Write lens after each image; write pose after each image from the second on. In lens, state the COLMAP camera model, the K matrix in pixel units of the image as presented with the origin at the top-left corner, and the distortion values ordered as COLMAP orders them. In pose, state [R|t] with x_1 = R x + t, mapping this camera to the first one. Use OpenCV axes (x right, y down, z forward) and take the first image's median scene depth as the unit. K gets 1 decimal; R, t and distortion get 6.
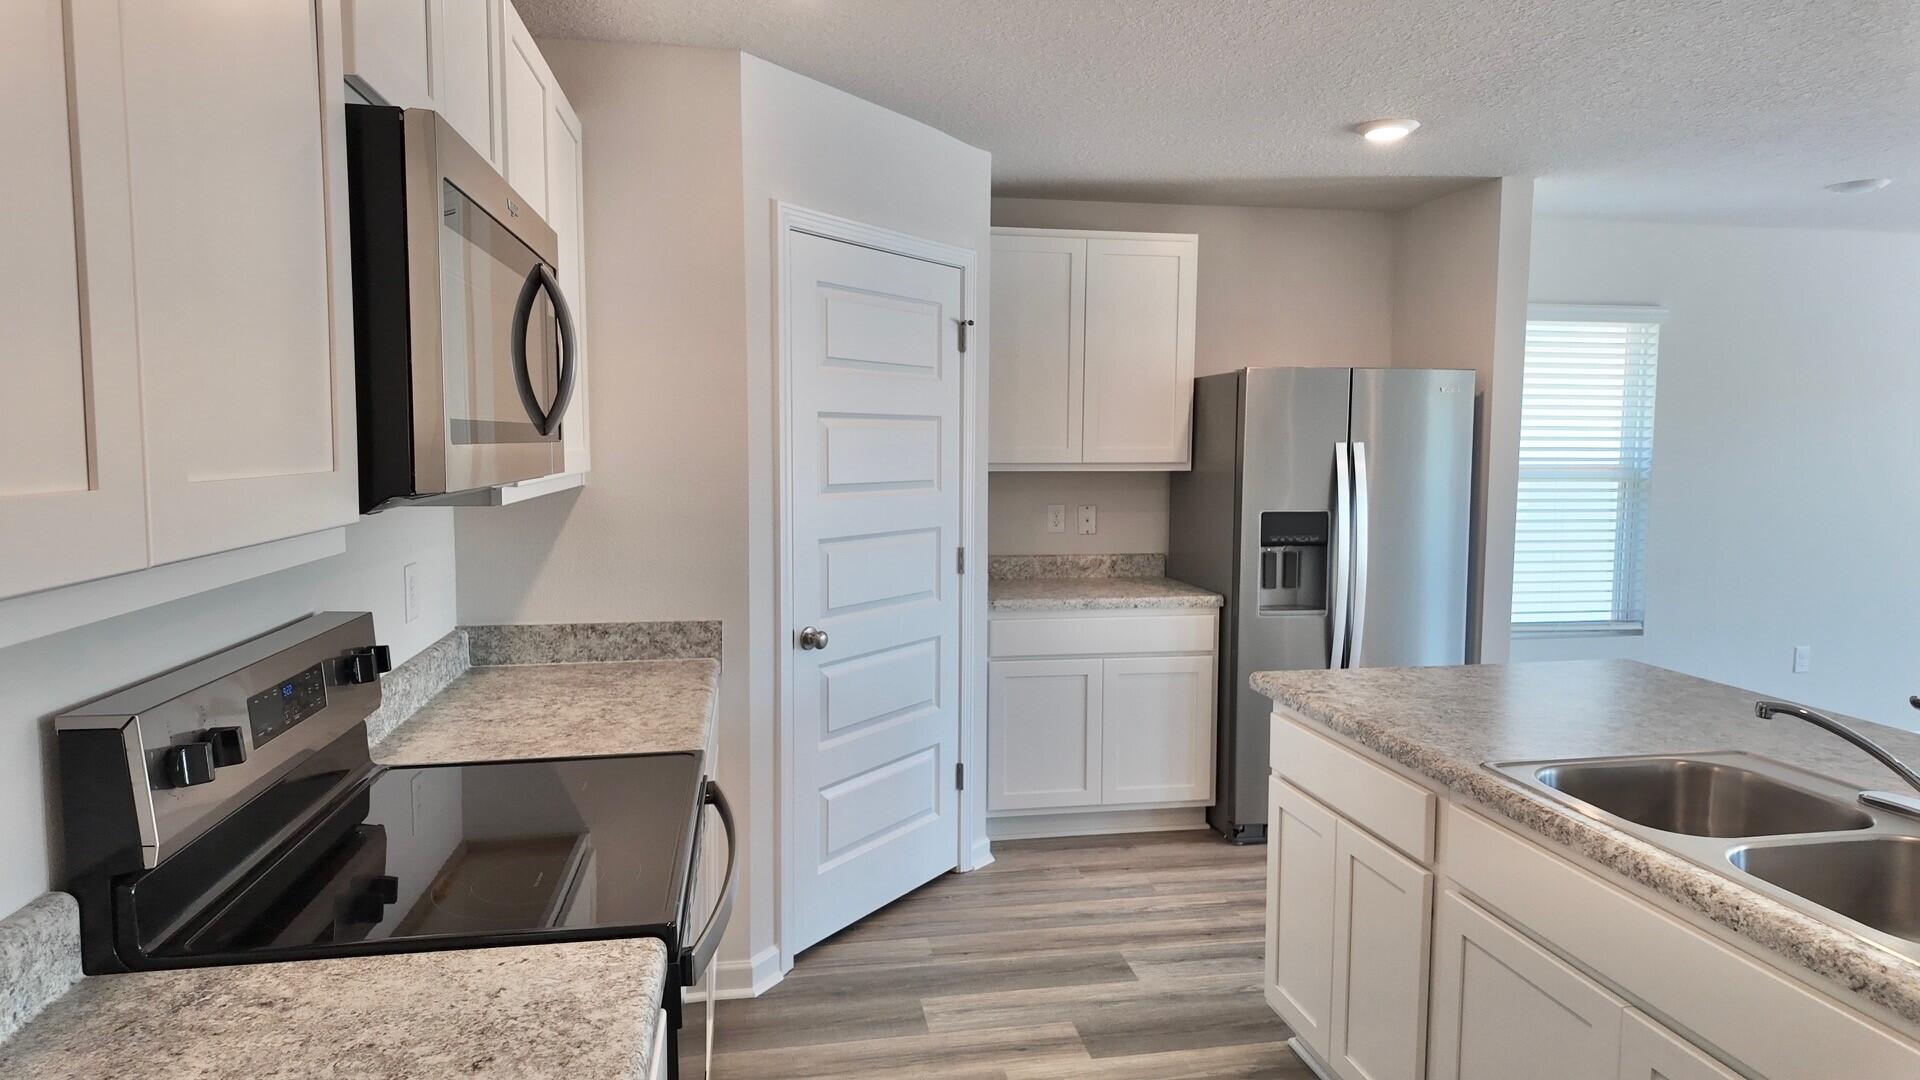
lens RADIAL K [[1120.2, 0, 953.6], [0, 1120.2, 526.2], [0, 0, 1]] dist [0.052306, -0.050538]
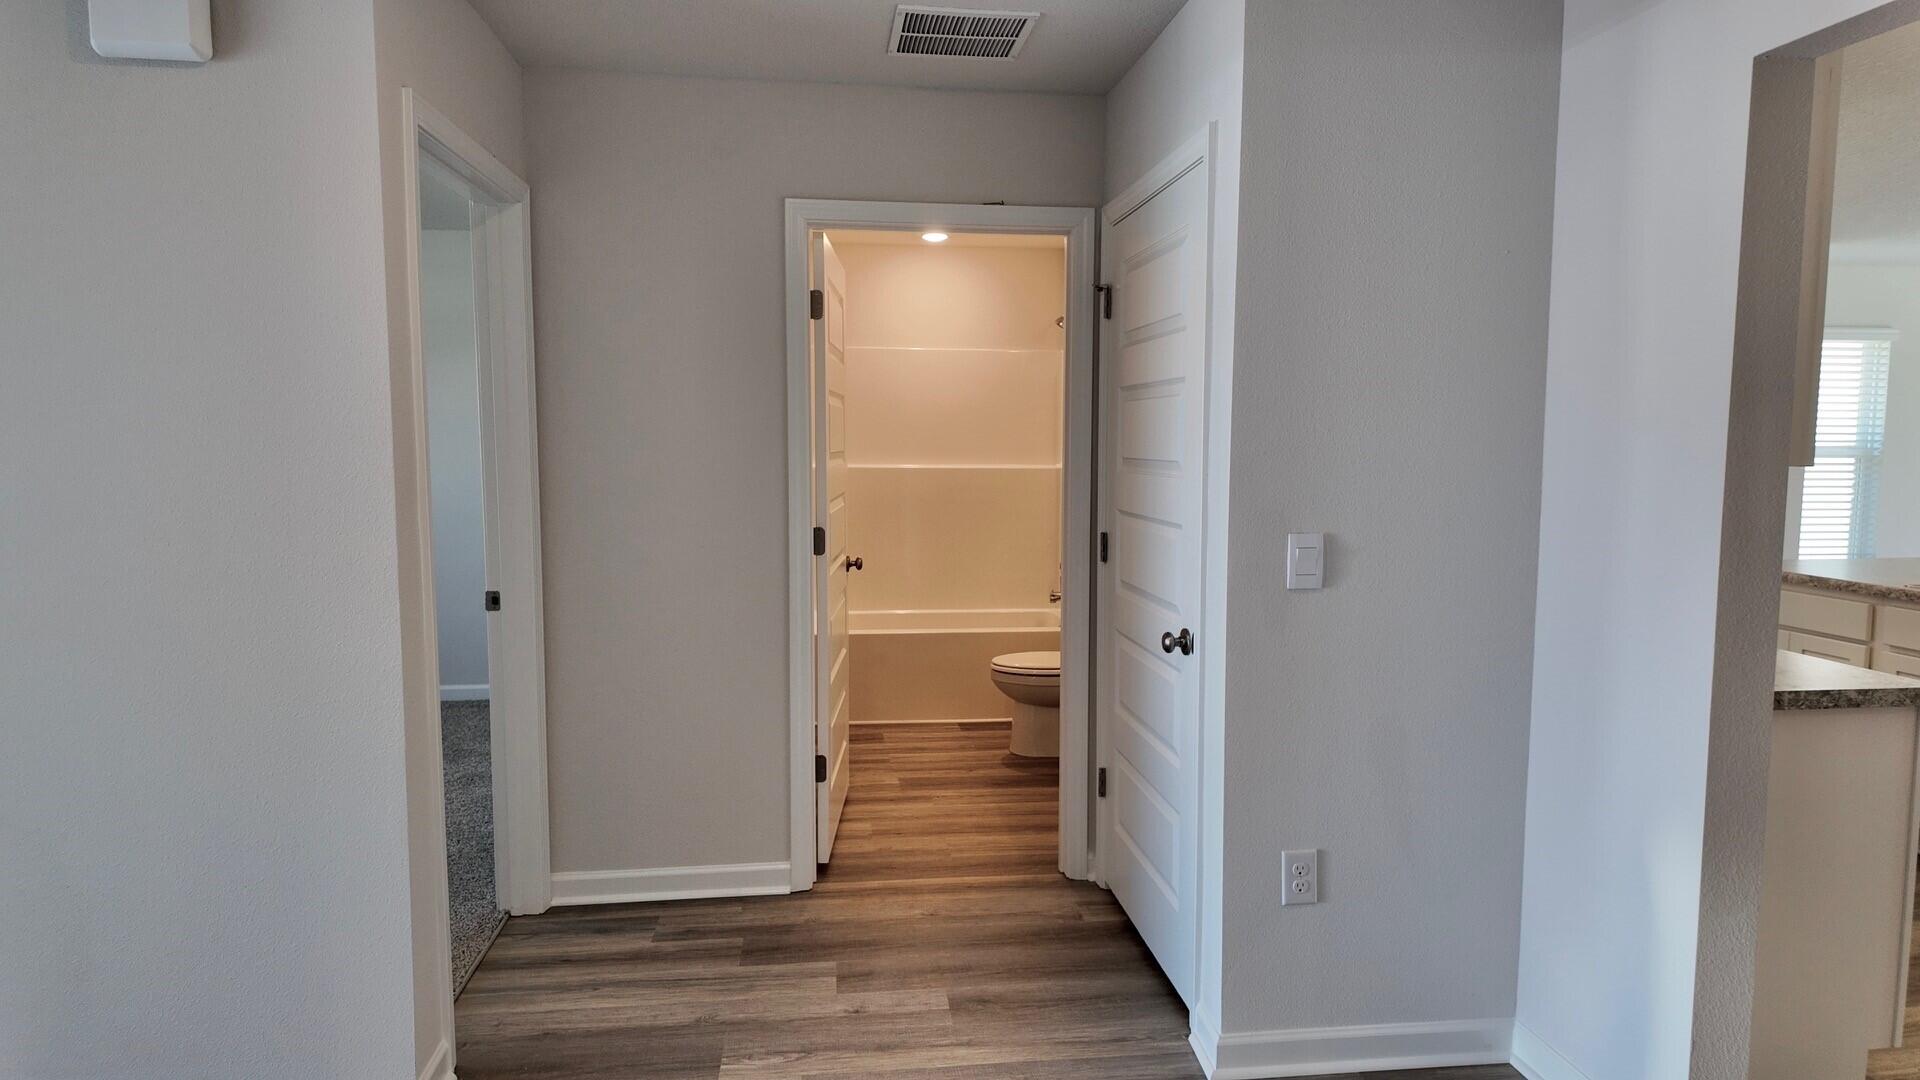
lens RADIAL K [[1120.2, 0, 957.0], [0, 1120.2, 550.3], [0, 0, 1]] dist [0.052306, -0.050538]
pose [[0.998973, 0.003213, -0.045196, -0.554894], [-0.002219, 0.999755, 0.022014, 0.057138], [0.045256, -0.021891, 0.998736, -0.525672]]
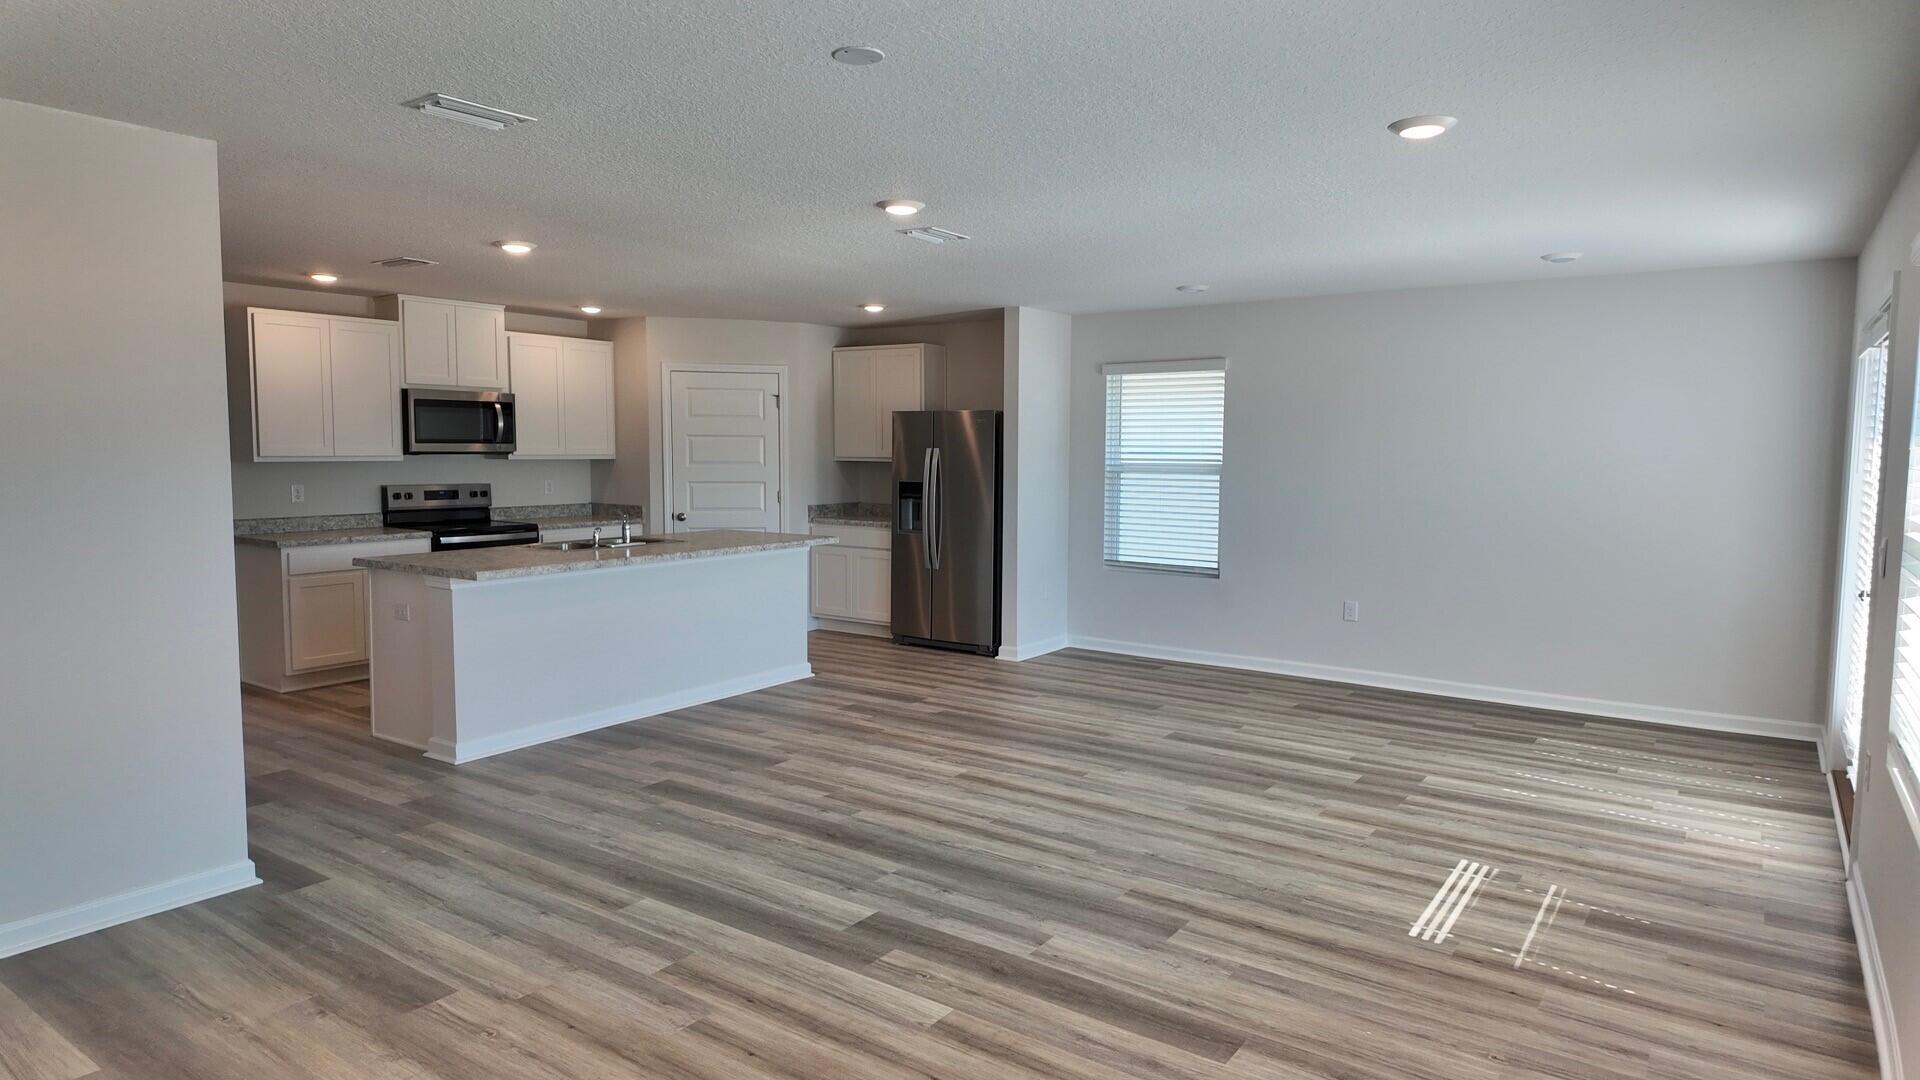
lens RADIAL K [[1120.2, 0, 967.7], [0, 1120.2, 535.6], [0, 0, 1]] dist [0.052306, -0.050538]
pose [[0.716686, 0.059670, -0.694839, 1.852979], [-0.059367, 0.997936, 0.024466, 0.029728], [0.694865, 0.023716, 0.718749, -0.395119]]
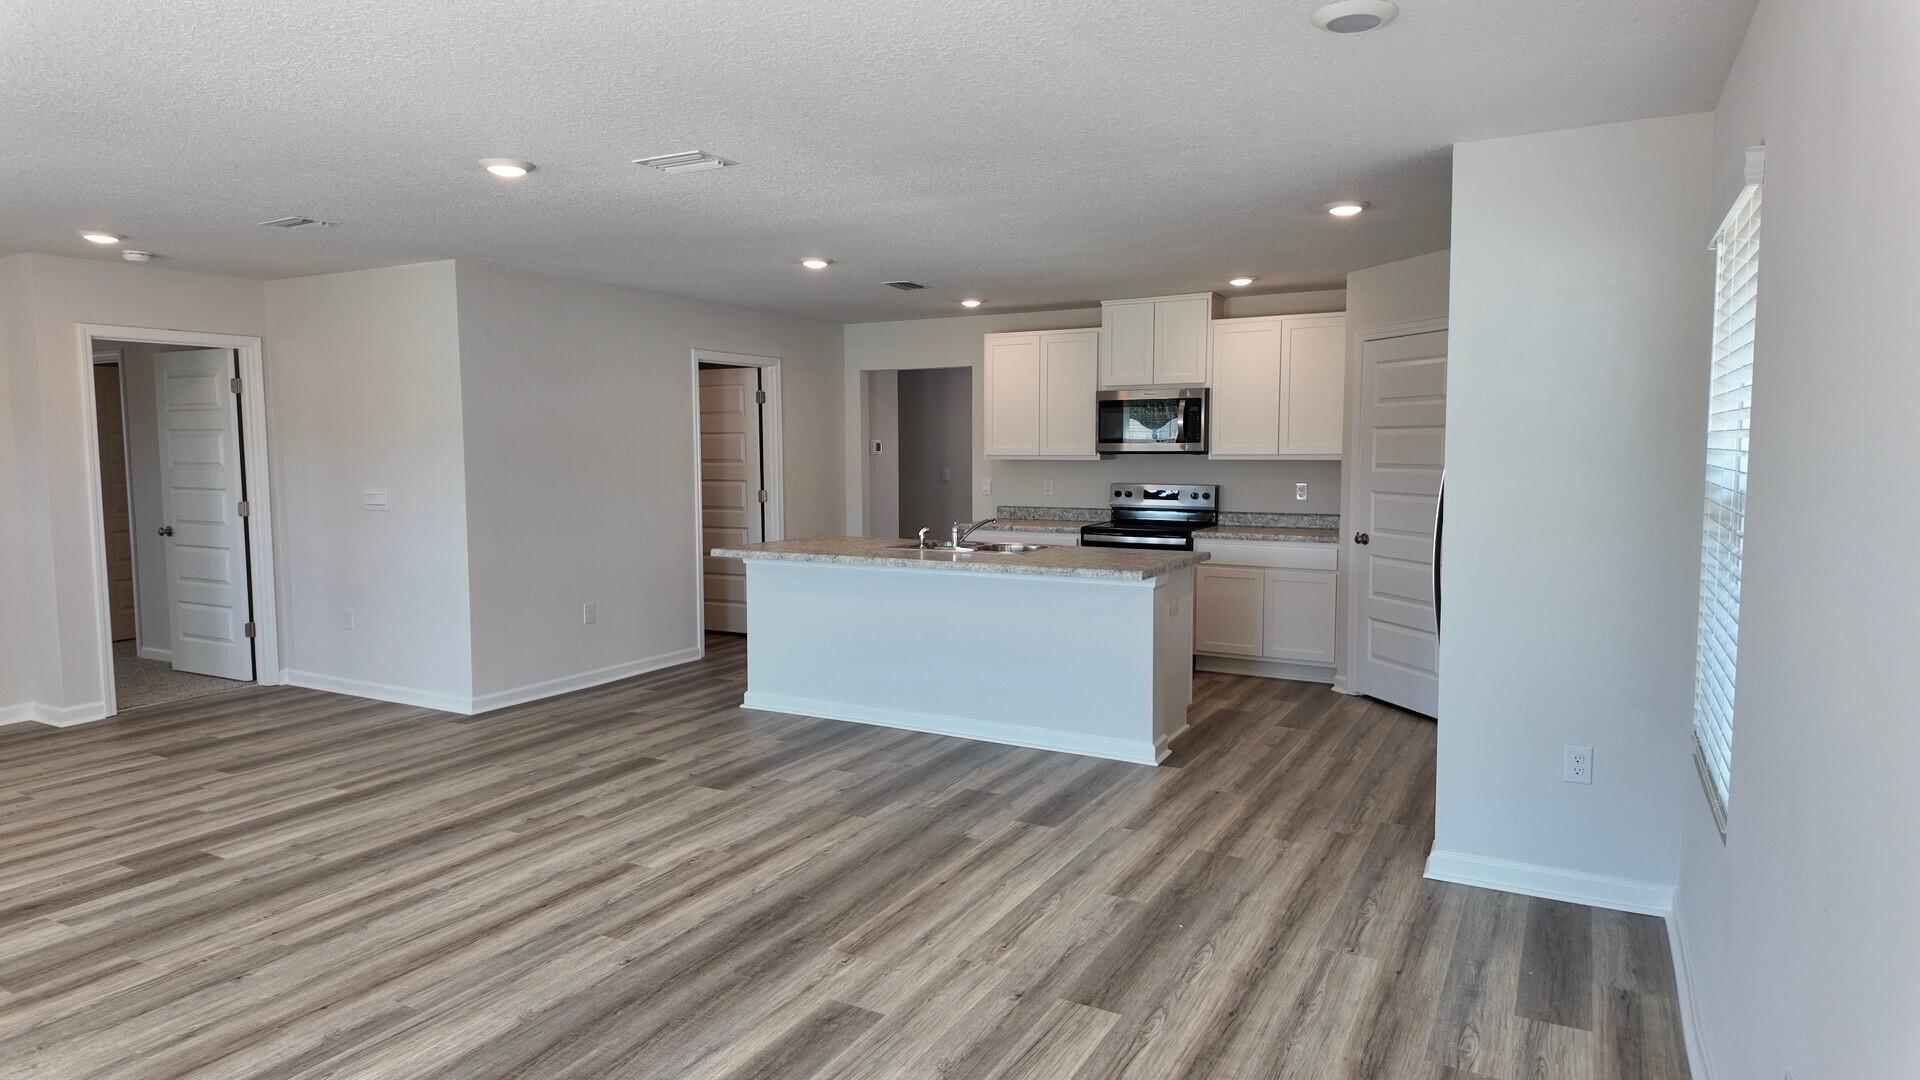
lens RADIAL K [[1120.2, 0, 959.7], [0, 1120.2, 534.5], [0, 0, 1]] dist [0.052306, -0.050538]
pose [[-0.619659, 0.063084, -0.782332, 1.549704], [-0.059059, 0.990191, 0.126624, -0.098960], [0.782646, 0.124668, -0.609855, 1.352611]]
